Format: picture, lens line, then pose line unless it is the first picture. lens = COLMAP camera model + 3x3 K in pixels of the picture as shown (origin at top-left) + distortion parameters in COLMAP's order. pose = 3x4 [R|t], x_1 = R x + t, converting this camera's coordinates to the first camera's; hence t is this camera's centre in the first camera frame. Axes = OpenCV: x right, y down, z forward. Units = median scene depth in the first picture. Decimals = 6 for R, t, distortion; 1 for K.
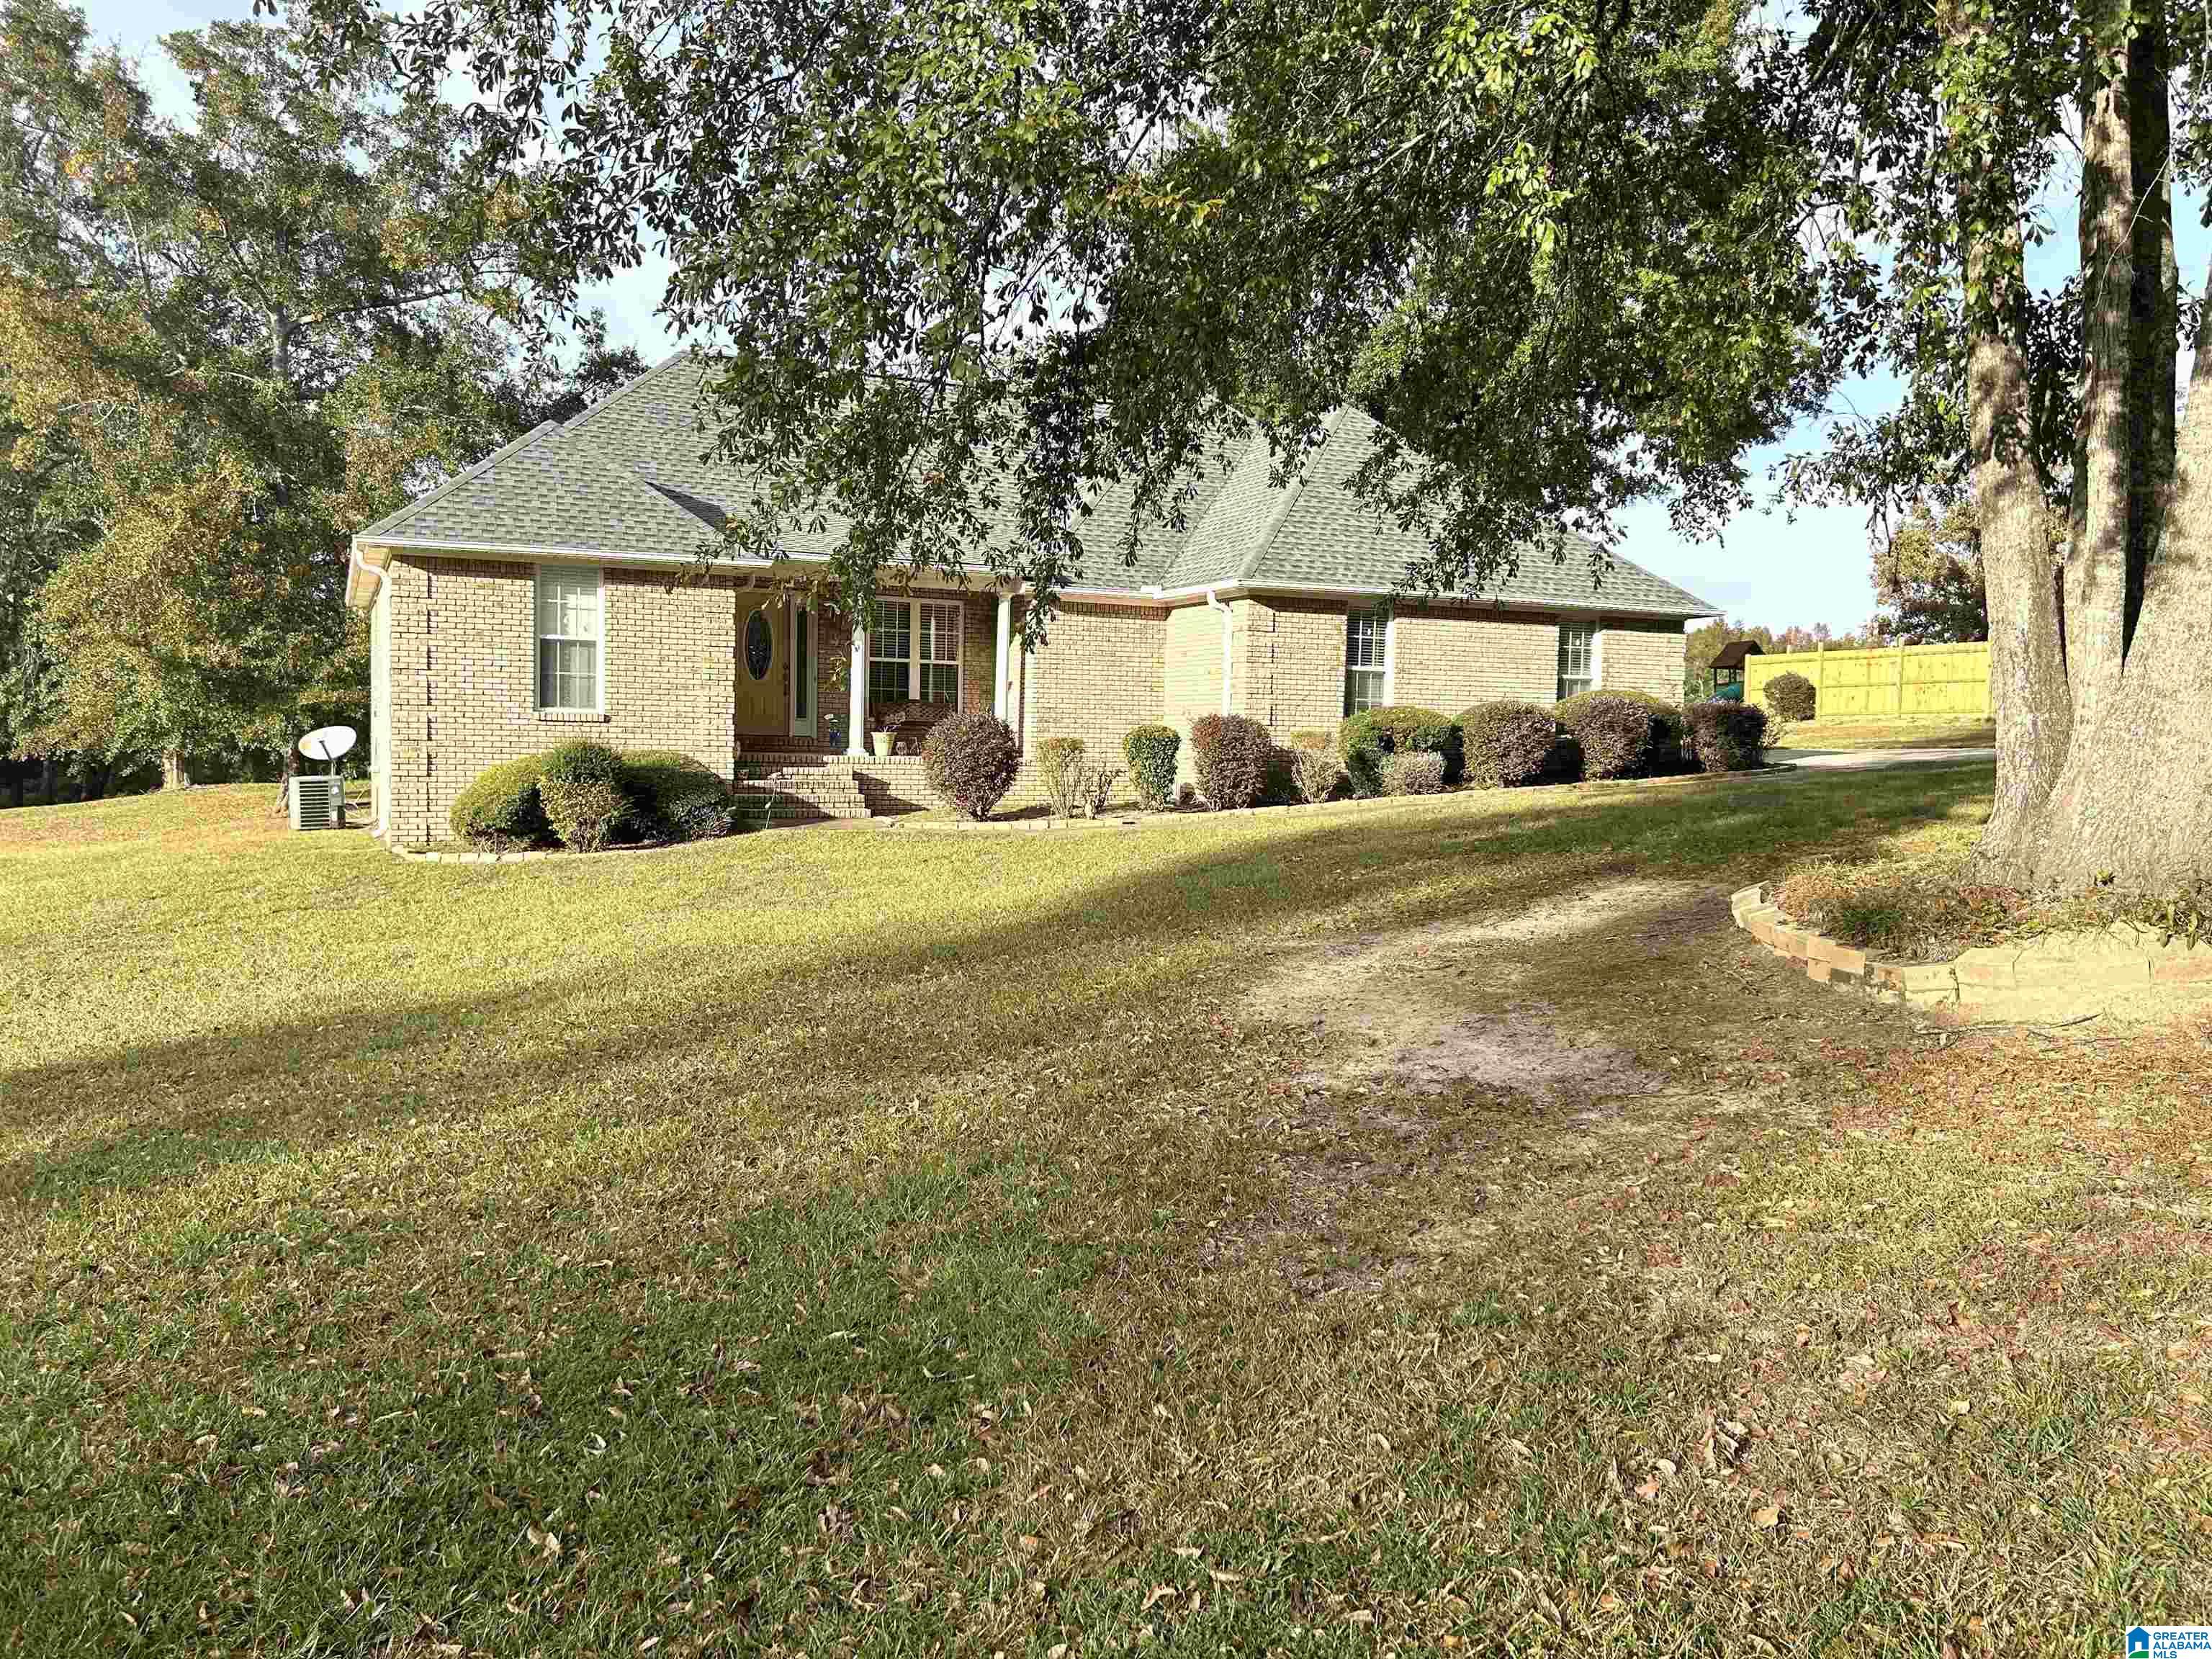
lens RADIAL K [[1617.0, 0, 1106.0], [0, 1617.0, 829.5], [0, 0, 1]] dist [0.027862, -0.033403]
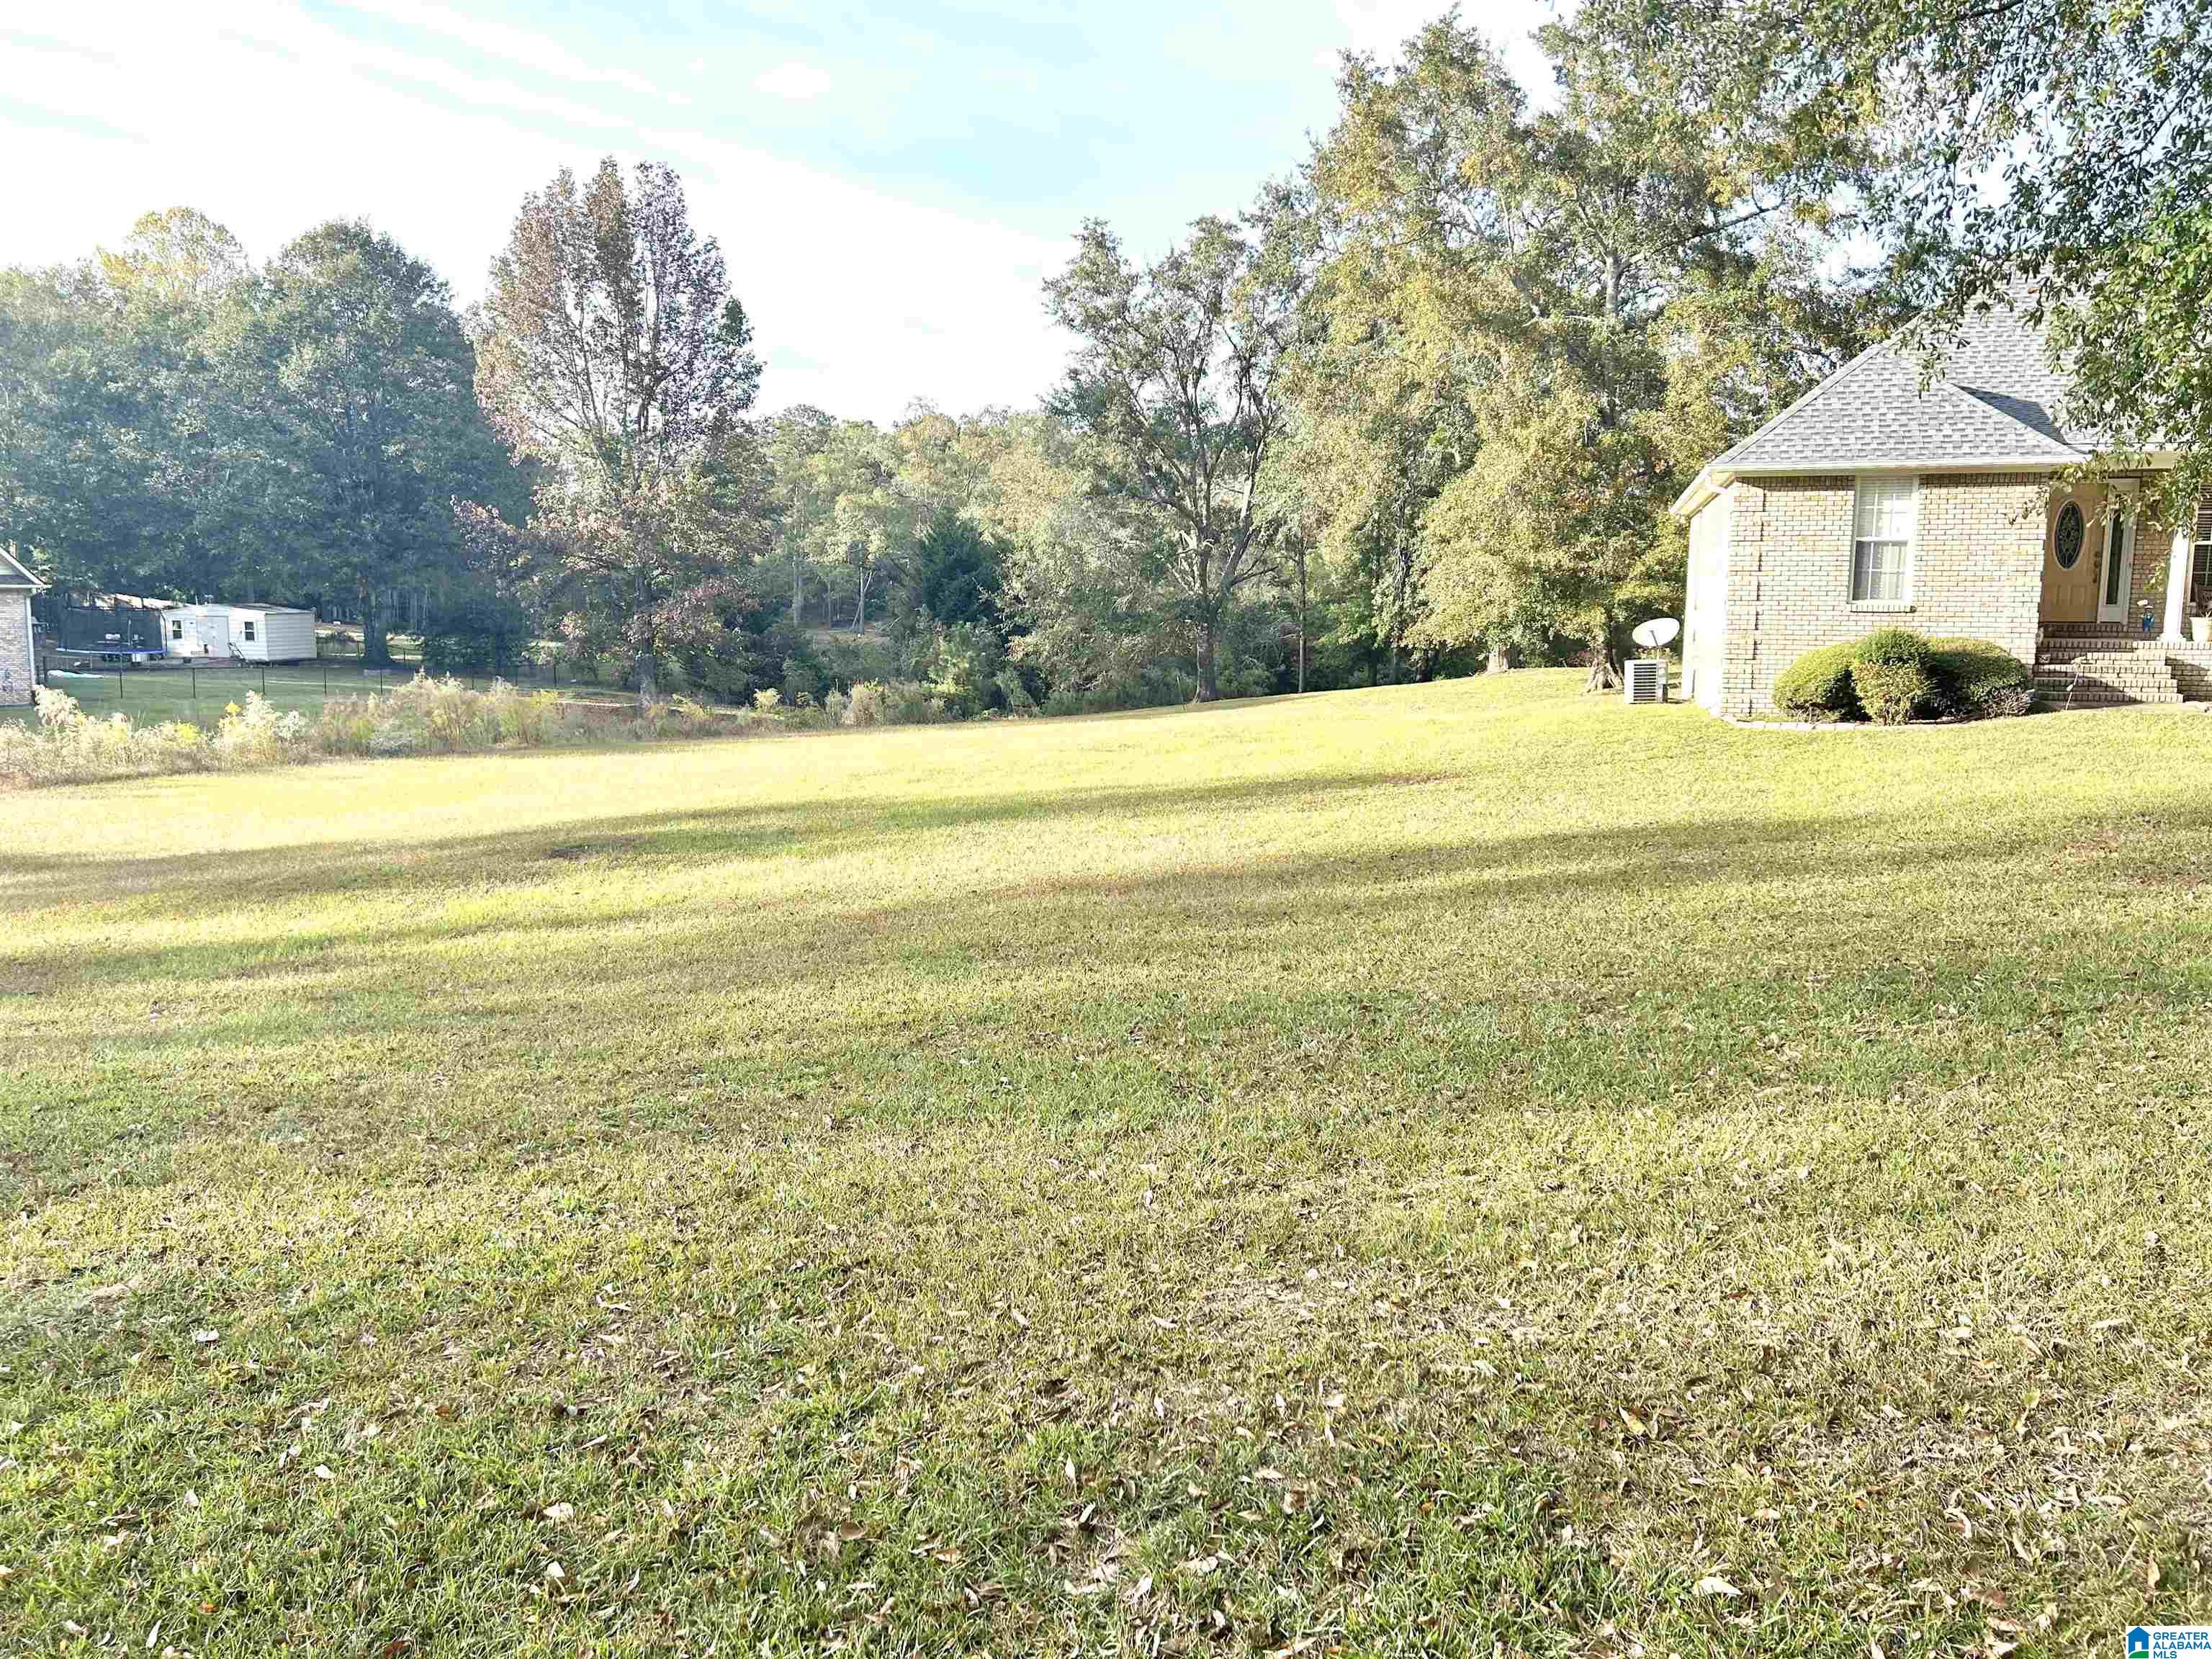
lens RADIAL K [[1617.0, 0, 1106.0], [0, 1617.0, 829.5], [0, 0, 1]] dist [0.027862, -0.033403]
pose [[0.742599, 0.074823, -0.665544, 0.035918], [-0.028822, 0.996389, 0.079858, 0.009304], [0.669116, -0.040120, 0.742074, -0.200360]]
